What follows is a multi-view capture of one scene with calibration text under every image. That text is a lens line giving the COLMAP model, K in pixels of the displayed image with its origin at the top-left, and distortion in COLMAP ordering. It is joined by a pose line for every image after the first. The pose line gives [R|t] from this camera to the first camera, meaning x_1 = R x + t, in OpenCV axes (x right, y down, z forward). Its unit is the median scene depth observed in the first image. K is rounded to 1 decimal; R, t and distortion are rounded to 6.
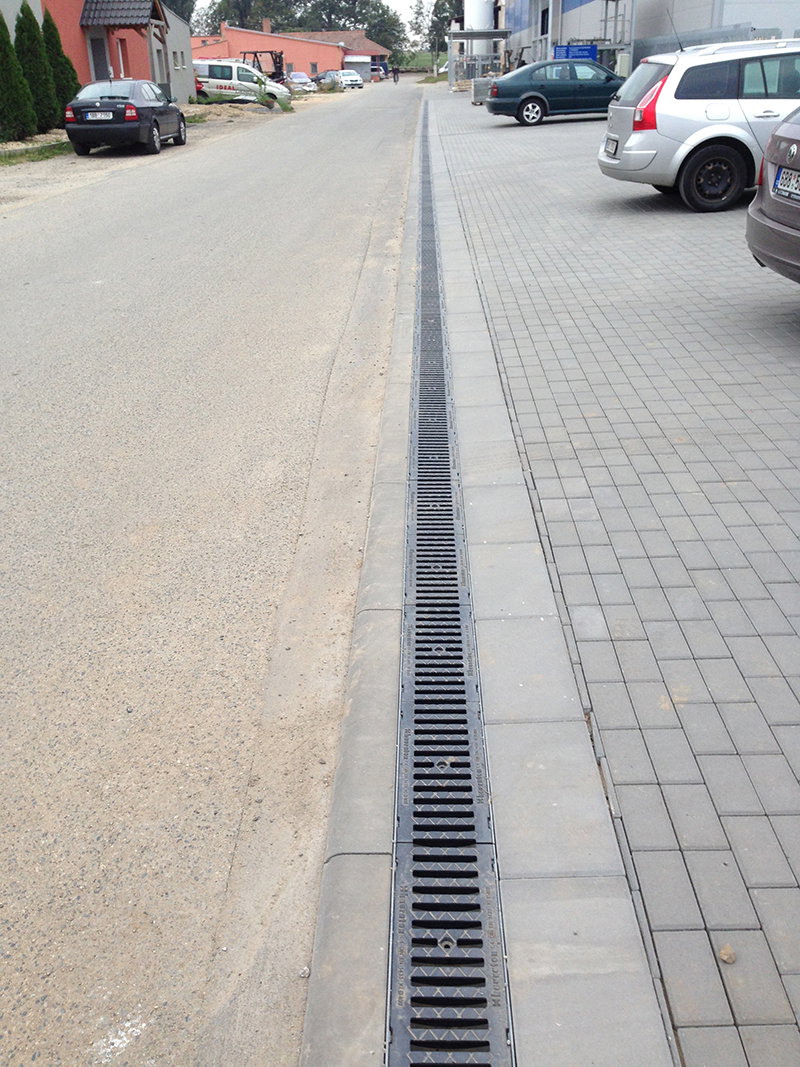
lens RADIAL K [[988.0, 0, 400.0], [0, 988.0, 533.5], [0, 0, 1]] dist [0.049367, -0.019398]
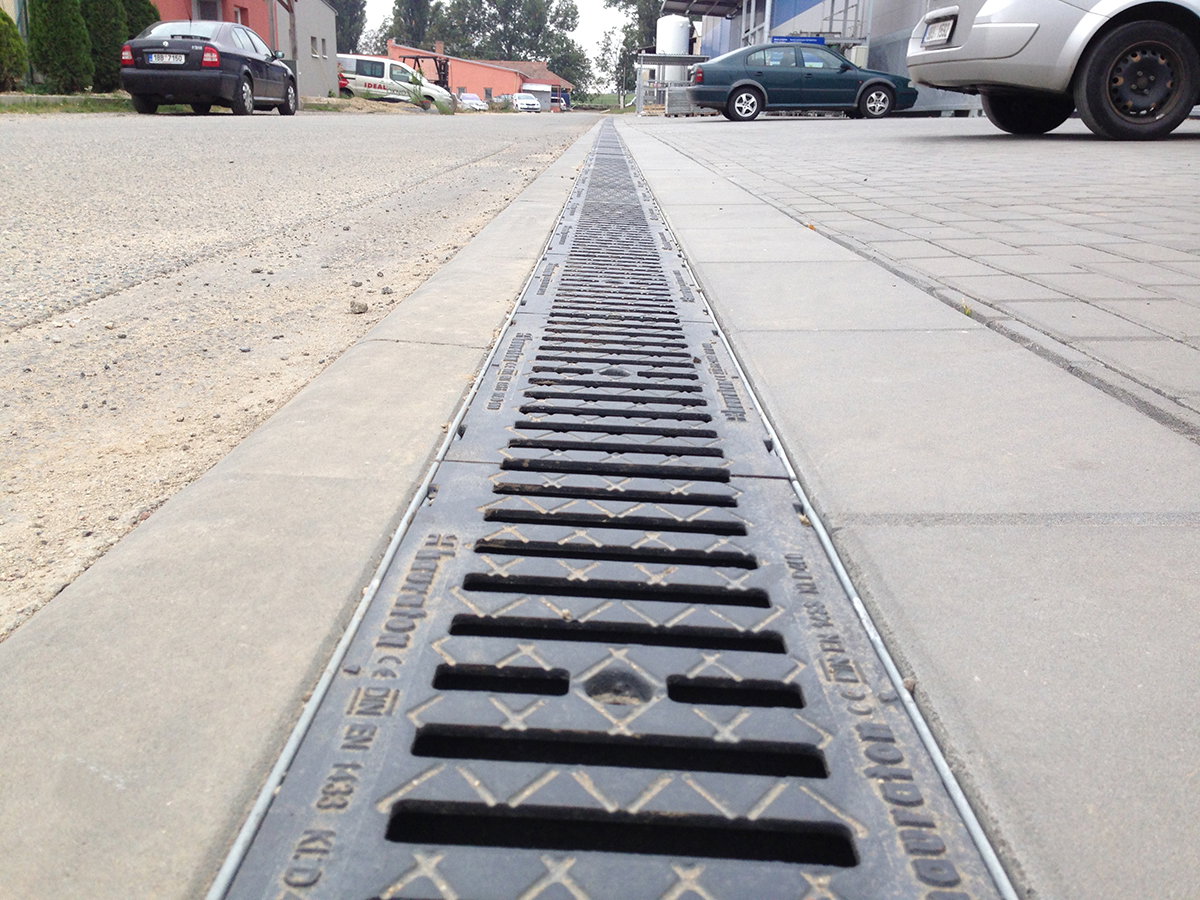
lens RADIAL K [[1111.1, 0, 600.0], [0, 1111.1, 450.0], [0, 0, 1]] dist [0.049367, -0.019398]
pose [[0.998520, 0.046306, 0.028535, 0.003468], [-0.041752, 0.988767, -0.143513, -0.014610], [-0.034860, 0.142109, 0.989237, 0.109810]]
